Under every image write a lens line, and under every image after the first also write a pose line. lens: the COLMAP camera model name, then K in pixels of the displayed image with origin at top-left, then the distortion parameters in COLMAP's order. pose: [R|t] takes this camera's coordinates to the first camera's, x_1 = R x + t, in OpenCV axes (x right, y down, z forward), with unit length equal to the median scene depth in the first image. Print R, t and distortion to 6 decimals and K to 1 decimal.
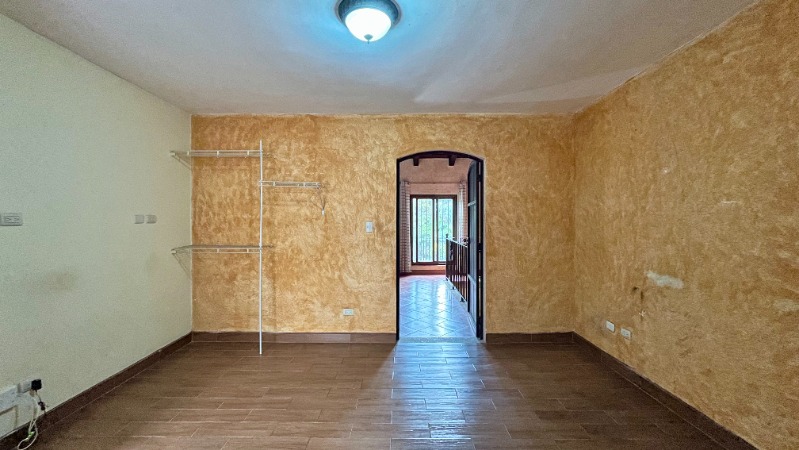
lens RADIAL K [[323.7, 0, 398.8], [0, 323.7, 225.1], [0, 0, 1]] dist [0.001419, -0.000571]
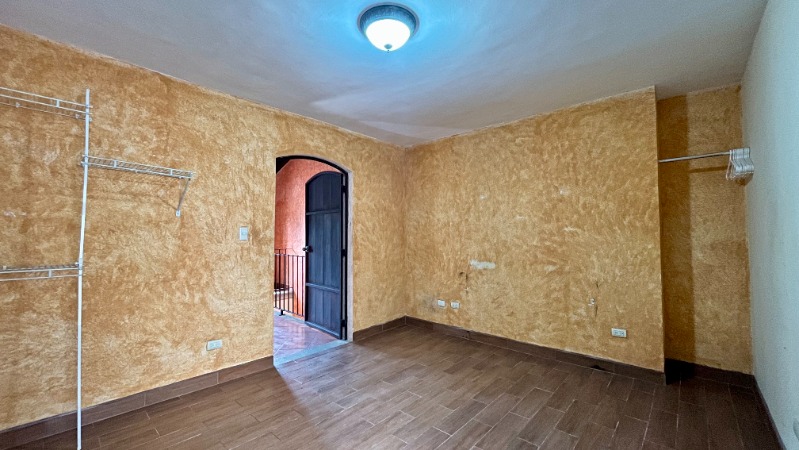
lens RADIAL K [[323.7, 0, 400.3], [0, 323.7, 224.5], [0, 0, 1]] dist [0.001419, -0.000571]
pose [[0.667684, 0.023631, 0.744070, -0.440845], [0.010812, 0.999083, -0.041432, 0.021441], [-0.744366, 0.035708, 0.666816, 0.150692]]
